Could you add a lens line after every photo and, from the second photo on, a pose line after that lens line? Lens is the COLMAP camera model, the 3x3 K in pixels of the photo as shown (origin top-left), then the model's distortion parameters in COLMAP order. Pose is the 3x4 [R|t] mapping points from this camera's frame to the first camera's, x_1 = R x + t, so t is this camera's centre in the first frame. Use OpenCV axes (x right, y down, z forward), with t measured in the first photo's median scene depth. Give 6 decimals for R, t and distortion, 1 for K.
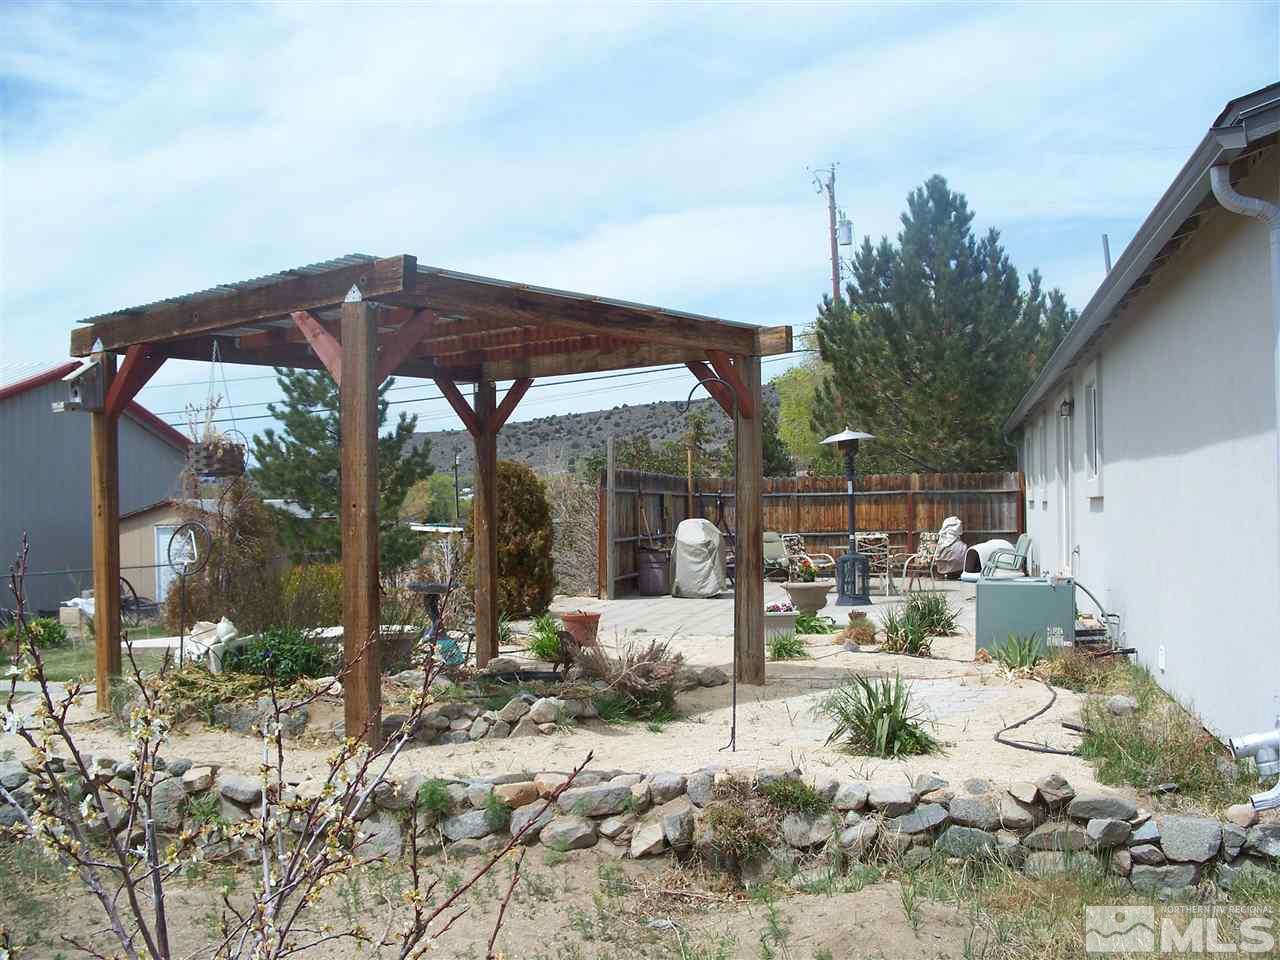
lens RADIAL K [[1397.9, 0, 659.9], [0, 1397.9, 479.6], [0, 0, 1]] dist [-0.212924, 0.257983]
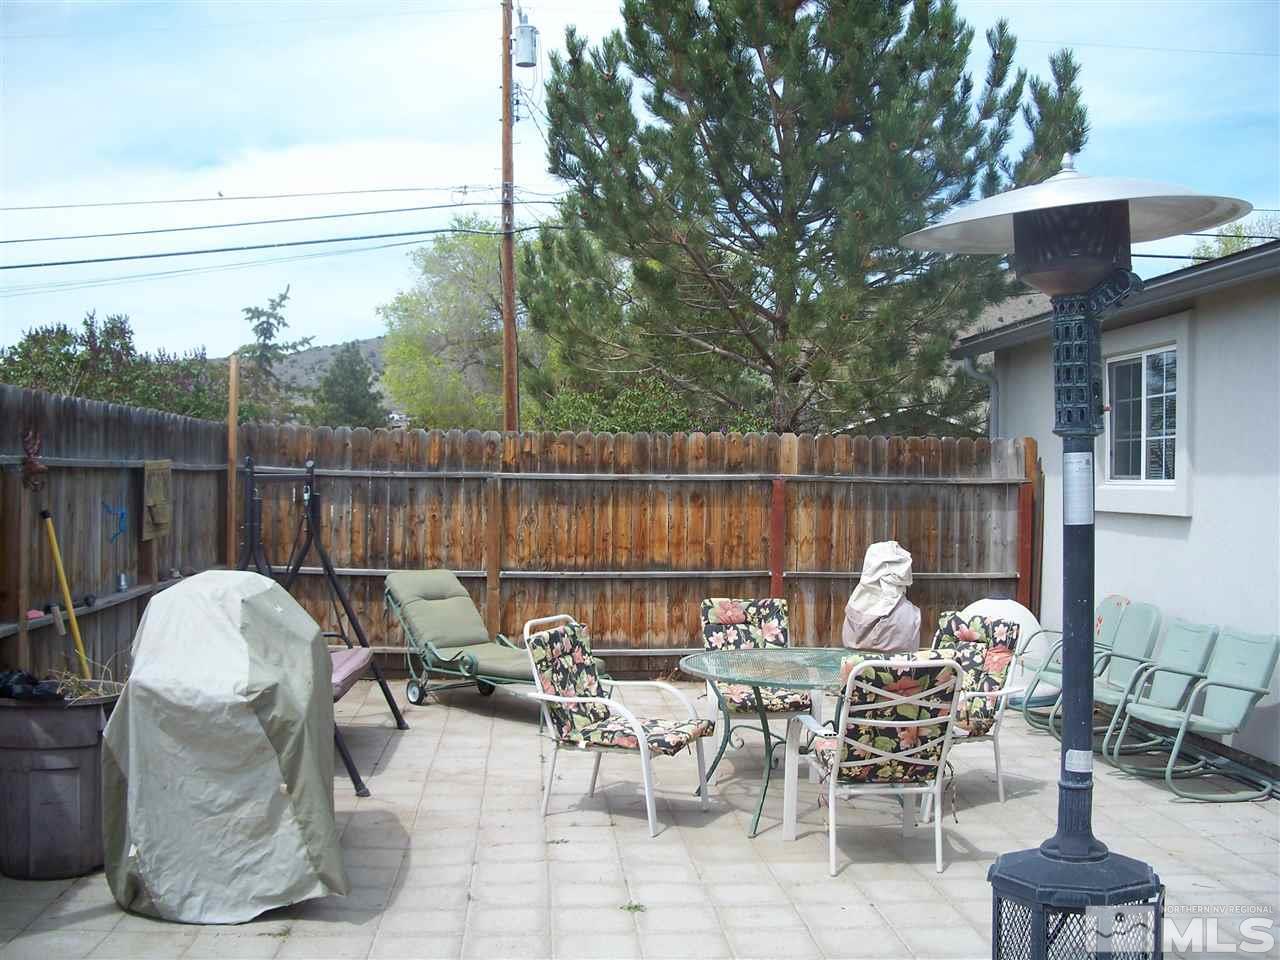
lens RADIAL K [[1371.0, 0, 663.8], [0, 1371.0, 458.0], [0, 0, 1]] dist [-0.209804, 0.237520]
pose [[0.952690, 0.029522, 0.302505, 0.023431], [-0.033182, 0.999425, 0.006965, 0.001459], [-0.302126, -0.016674, 0.953122, 0.620325]]
